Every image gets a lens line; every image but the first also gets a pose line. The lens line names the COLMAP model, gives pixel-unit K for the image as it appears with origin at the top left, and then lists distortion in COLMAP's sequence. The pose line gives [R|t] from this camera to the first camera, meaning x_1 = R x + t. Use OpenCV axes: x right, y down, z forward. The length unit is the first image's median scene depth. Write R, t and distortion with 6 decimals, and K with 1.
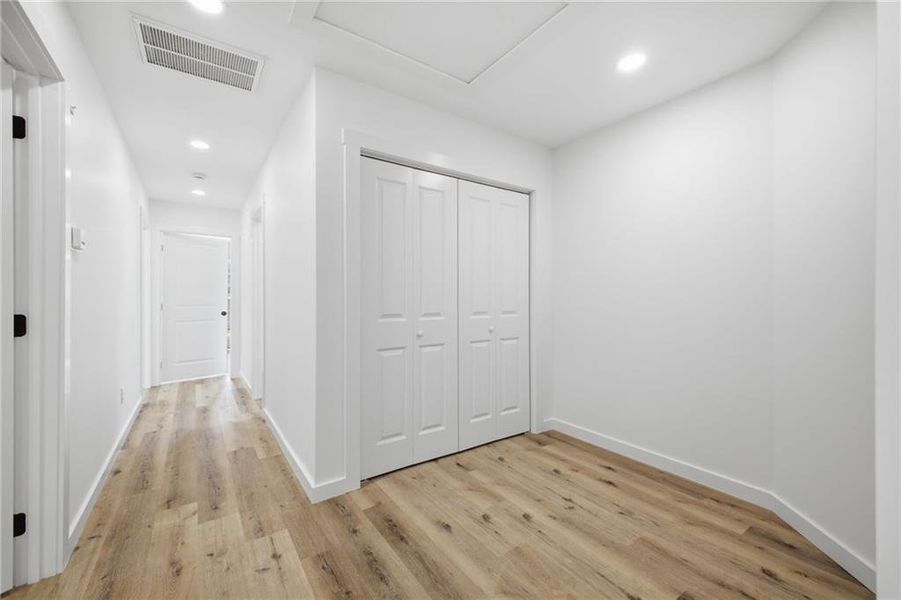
lens RADIAL K [[364.3, 0, 448.6], [0, 364.3, 301.8], [0, 0, 1]] dist [0.018185, -0.000171]
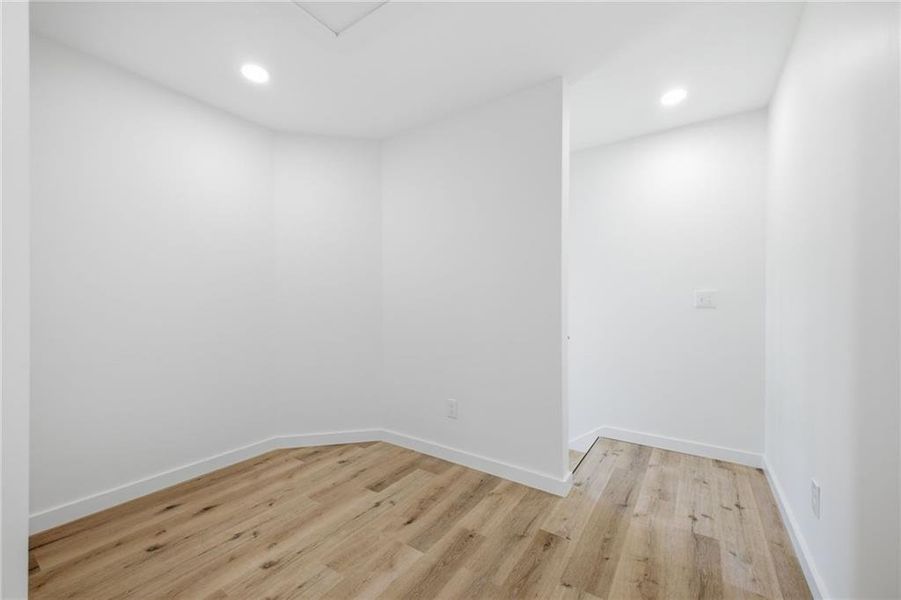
lens RADIAL K [[364.3, 0, 448.6], [0, 364.3, 301.8], [0, 0, 1]] dist [0.018185, -0.000171]
pose [[-0.355353, -0.000338, 0.934732, -0.656820], [0.006401, 0.999976, 0.002795, 0.001967], [-0.934710, 0.006977, -0.355342, 0.865077]]
